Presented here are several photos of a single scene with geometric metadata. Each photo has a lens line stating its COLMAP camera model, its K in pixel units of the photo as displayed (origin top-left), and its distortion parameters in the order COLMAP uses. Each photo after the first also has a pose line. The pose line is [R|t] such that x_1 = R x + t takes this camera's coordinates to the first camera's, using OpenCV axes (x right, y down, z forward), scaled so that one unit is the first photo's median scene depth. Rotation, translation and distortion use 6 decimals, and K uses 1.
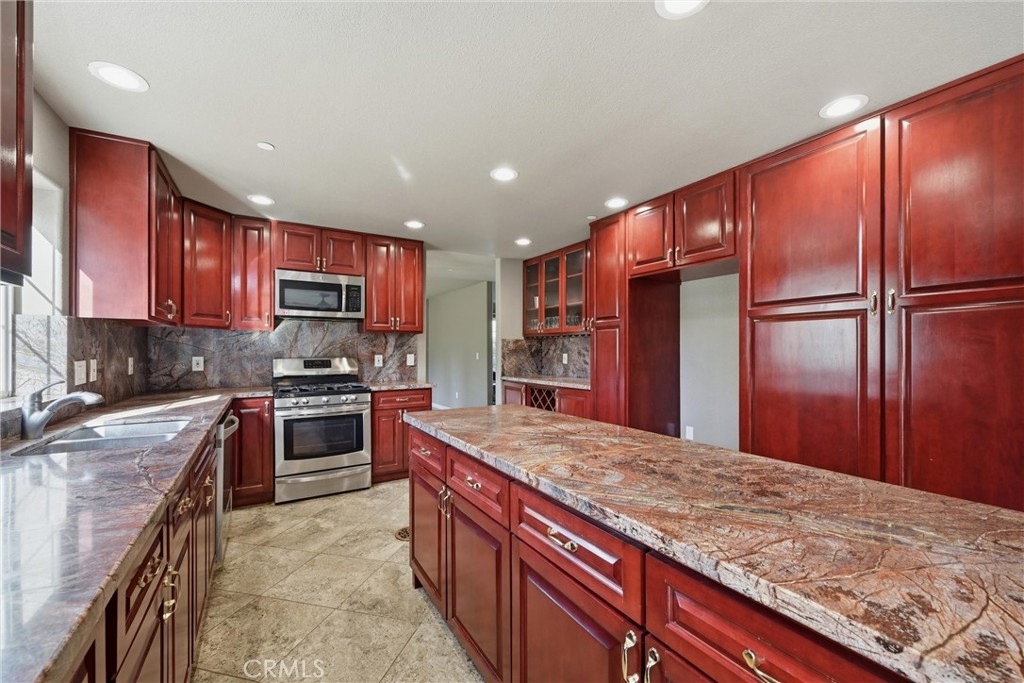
lens RADIAL K [[410.6, 0, 513.4], [0, 410.6, 348.6], [0, 0, 1]] dist [-0.002579, 0.000241]
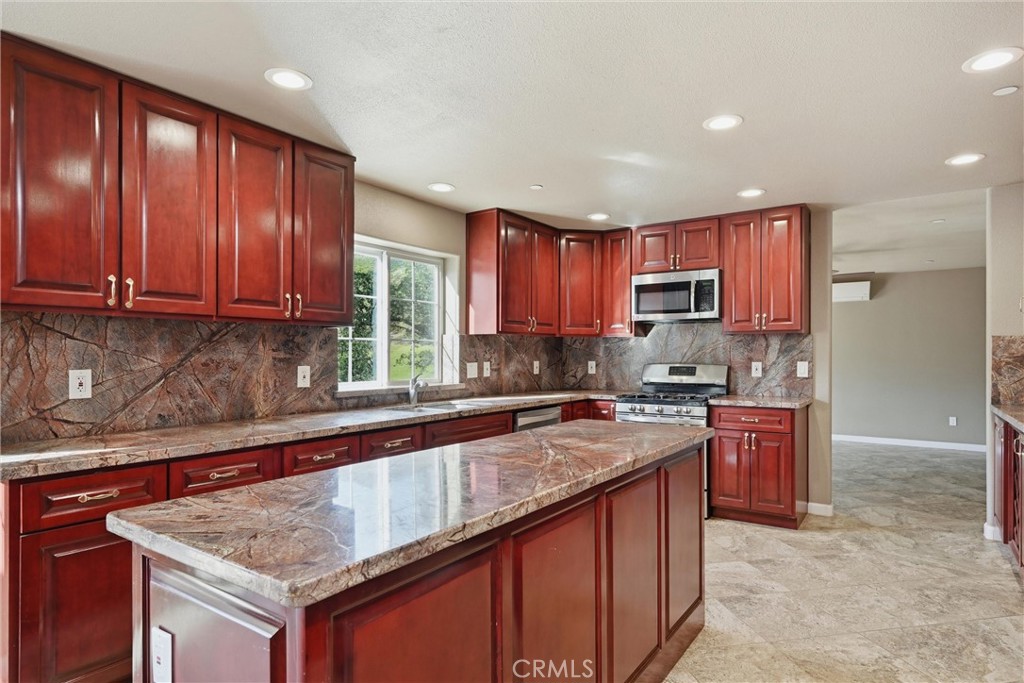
lens RADIAL K [[558.6, 0, 515.7], [0, 558.6, 346.1], [0, 0, 1]] dist [-0.007359, -0.000595]
pose [[0.408734, -0.013231, -0.912557, 0.521438], [0.001922, 0.999905, -0.013637, -0.001553], [0.912651, 0.003820, 0.408721, 0.164659]]
